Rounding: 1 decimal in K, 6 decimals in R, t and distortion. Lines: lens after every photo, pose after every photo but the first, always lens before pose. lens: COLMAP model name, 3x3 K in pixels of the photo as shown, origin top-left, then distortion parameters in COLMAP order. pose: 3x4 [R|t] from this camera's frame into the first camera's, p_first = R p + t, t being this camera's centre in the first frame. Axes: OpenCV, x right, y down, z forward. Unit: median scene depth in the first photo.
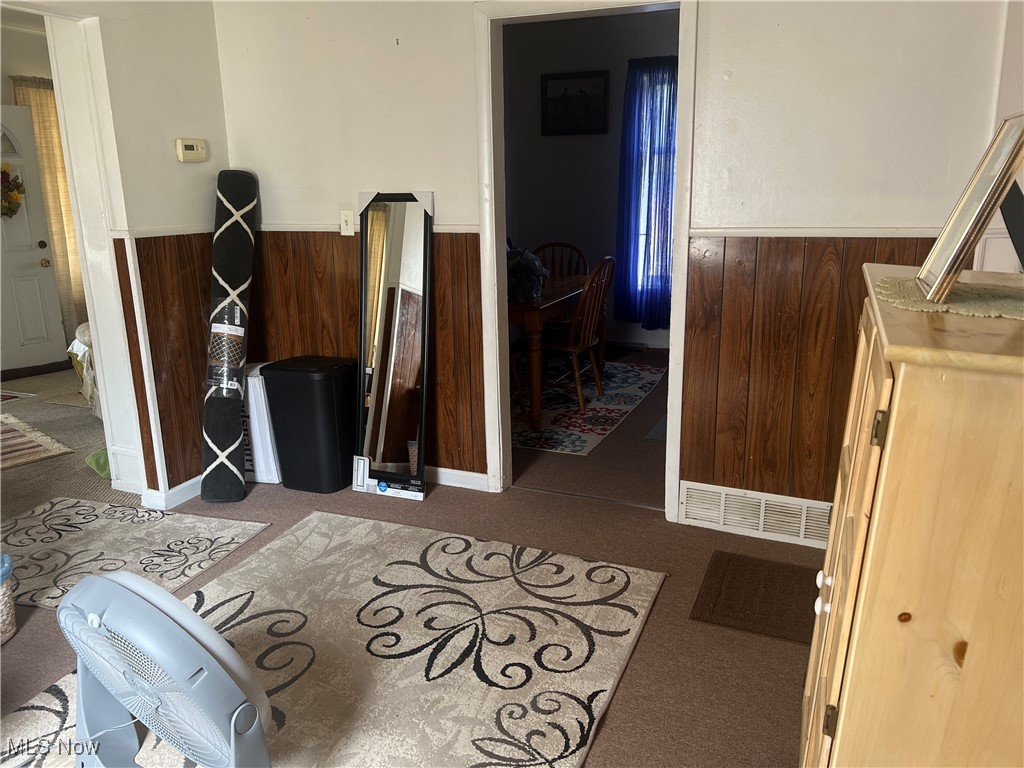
lens RADIAL K [[770.8, 0, 511.9], [0, 770.8, 385.1], [0, 0, 1]] dist [0.013206, 0.003171]
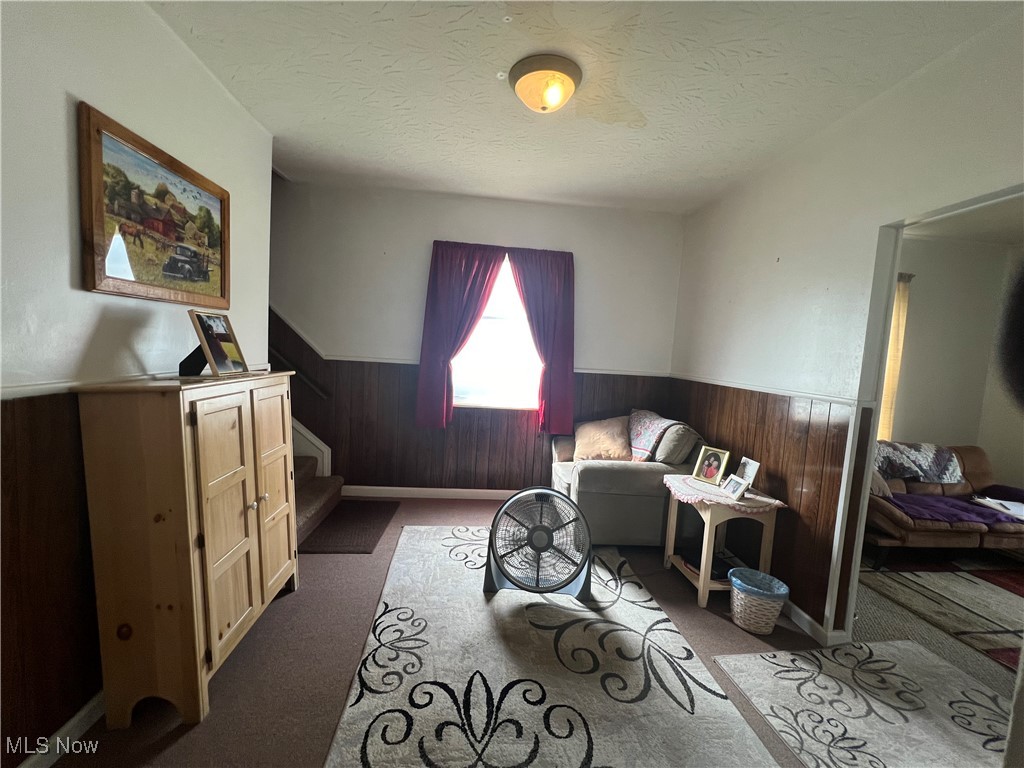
lens RADIAL K [[413.0, 0, 510.3], [0, 413.0, 381.5], [0, 0, 1]] dist [-0.002821, 0.000169]
pose [[-0.882738, 0.007240, -0.469810, 0.198237], [-0.157020, 0.937852, 0.309482, -0.381212], [0.442853, 0.346961, -0.826740, 1.448554]]
